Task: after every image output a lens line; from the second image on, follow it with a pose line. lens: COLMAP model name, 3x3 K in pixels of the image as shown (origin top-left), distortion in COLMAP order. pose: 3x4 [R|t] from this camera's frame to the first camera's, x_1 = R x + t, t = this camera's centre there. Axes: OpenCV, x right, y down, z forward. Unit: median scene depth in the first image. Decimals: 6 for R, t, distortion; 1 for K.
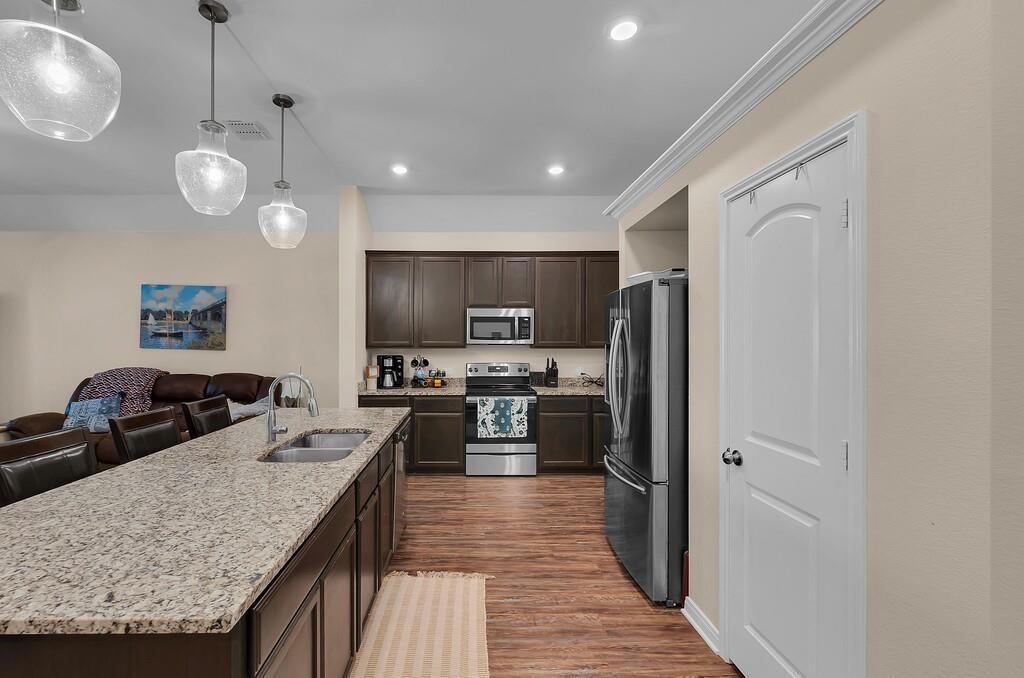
lens RADIAL K [[459.7, 0, 506.6], [0, 459.7, 336.4], [0, 0, 1]] dist [-0.001598, -0.000206]
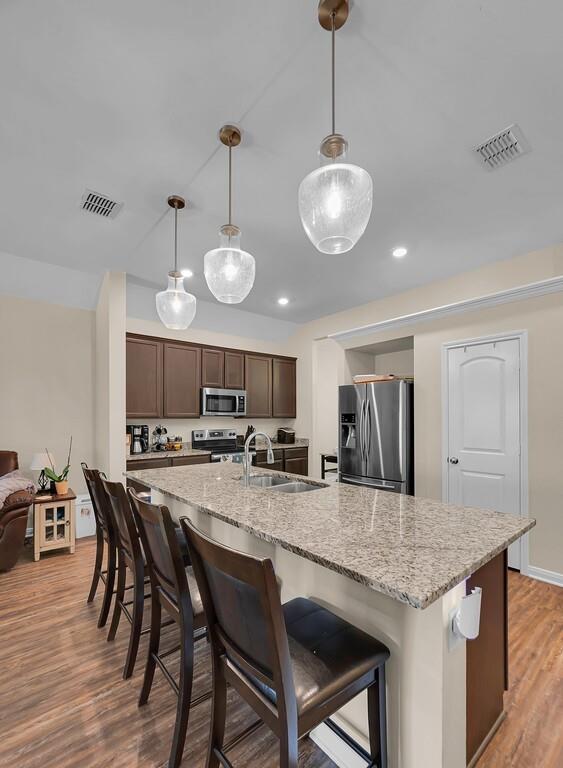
lens RADIAL K [[332.5, 0, 312.4], [0, 332.5, 421.6], [0, 0, 1]] dist [-0.005016, -0.000481]
pose [[0.752764, -0.010772, 0.658203, -0.472380], [-0.002582, 0.999810, 0.019316, 0.015114], [-0.658286, -0.016240, 0.752593, 0.086576]]
